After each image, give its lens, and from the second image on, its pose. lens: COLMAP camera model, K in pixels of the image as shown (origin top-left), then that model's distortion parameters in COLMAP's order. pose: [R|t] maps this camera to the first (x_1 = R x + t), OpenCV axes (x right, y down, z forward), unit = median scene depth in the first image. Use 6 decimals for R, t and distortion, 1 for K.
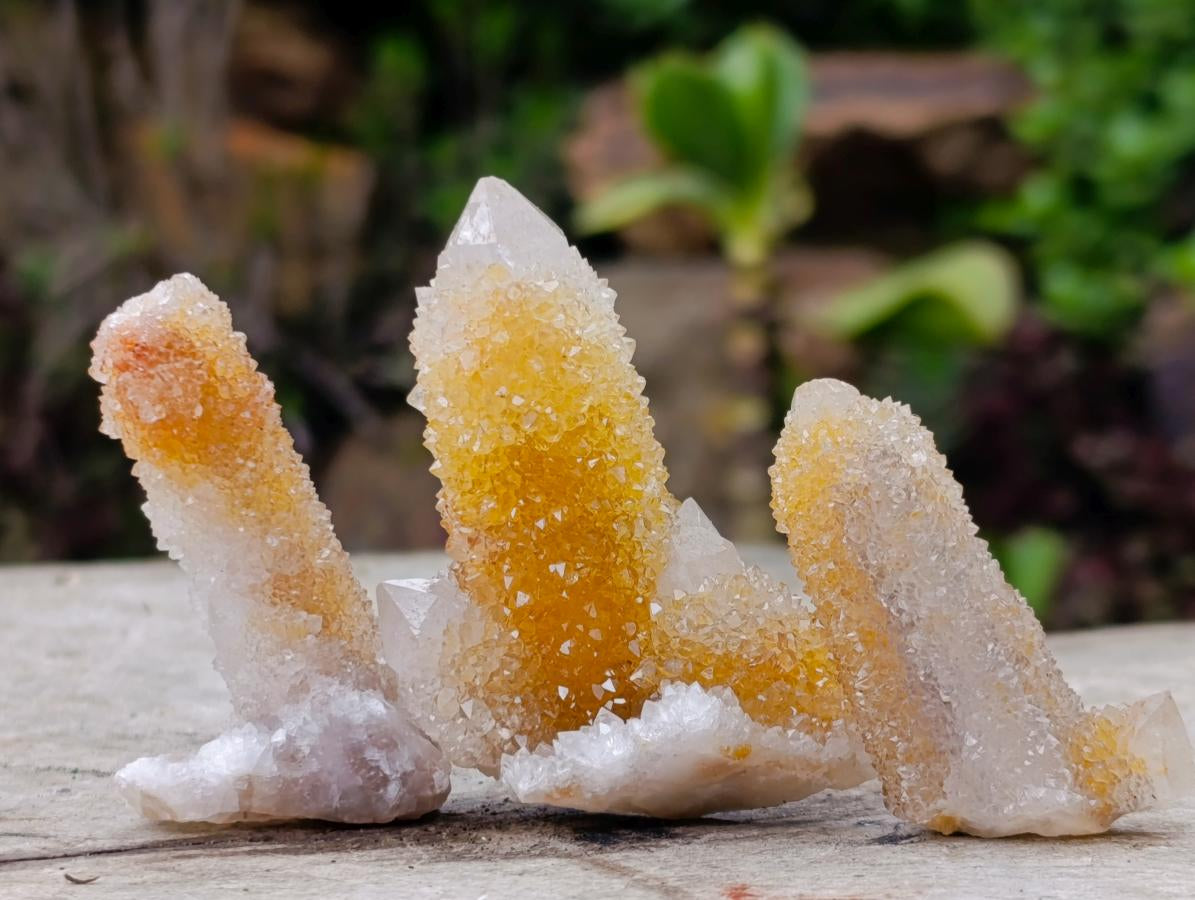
lens RADIAL K [[1468.7, 0, 596.9], [0, 1468.7, 449.8], [0, 0, 1]] dist [0.020766, 0.000000]
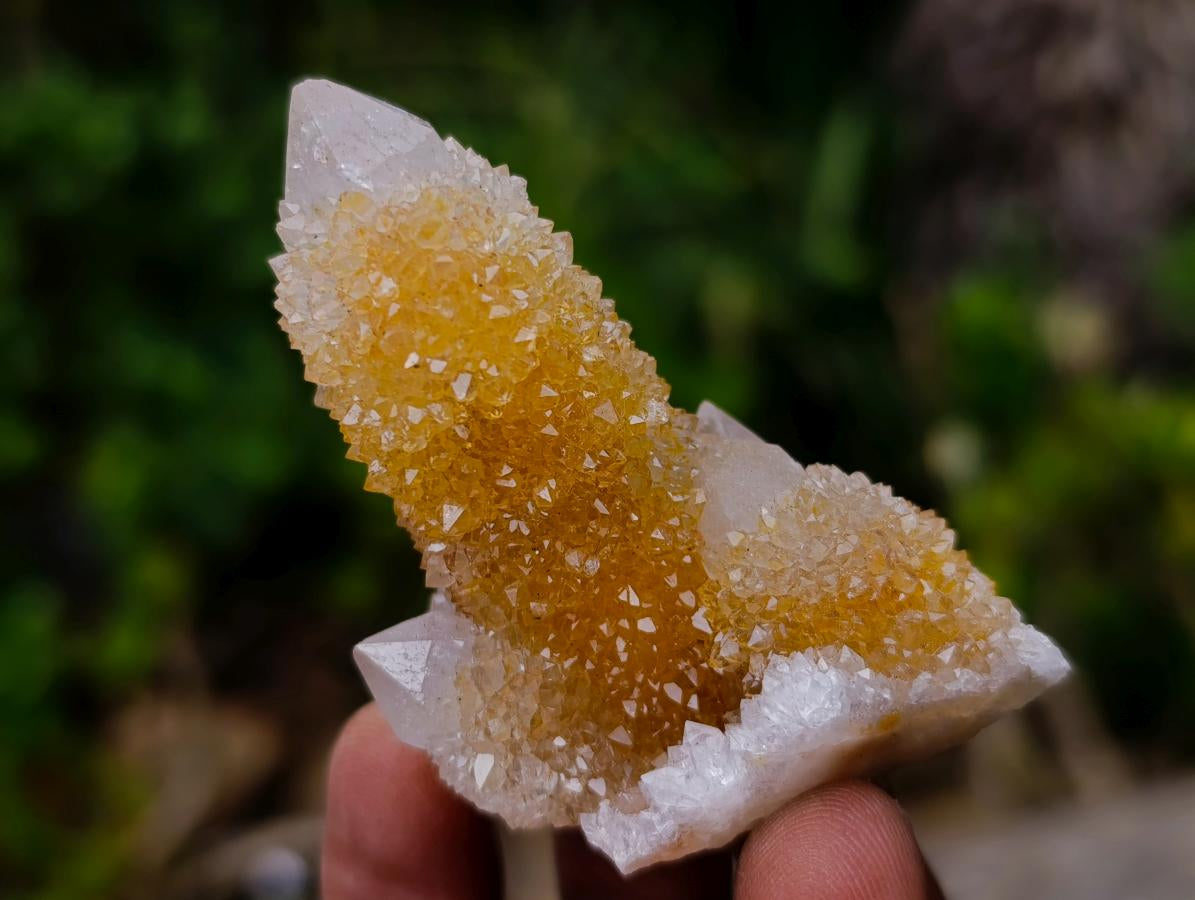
lens RADIAL K [[1468.7, 0, 598.7], [0, 1468.7, 450.0], [0, 0, 1]] dist [0.020766, 0.000000]
pose [[0.946337, -0.322909, -0.013270, 0.015330], [0.323068, 0.944118, 0.065334, -0.015405], [-0.008569, -0.066115, 0.997775, 0.270372]]
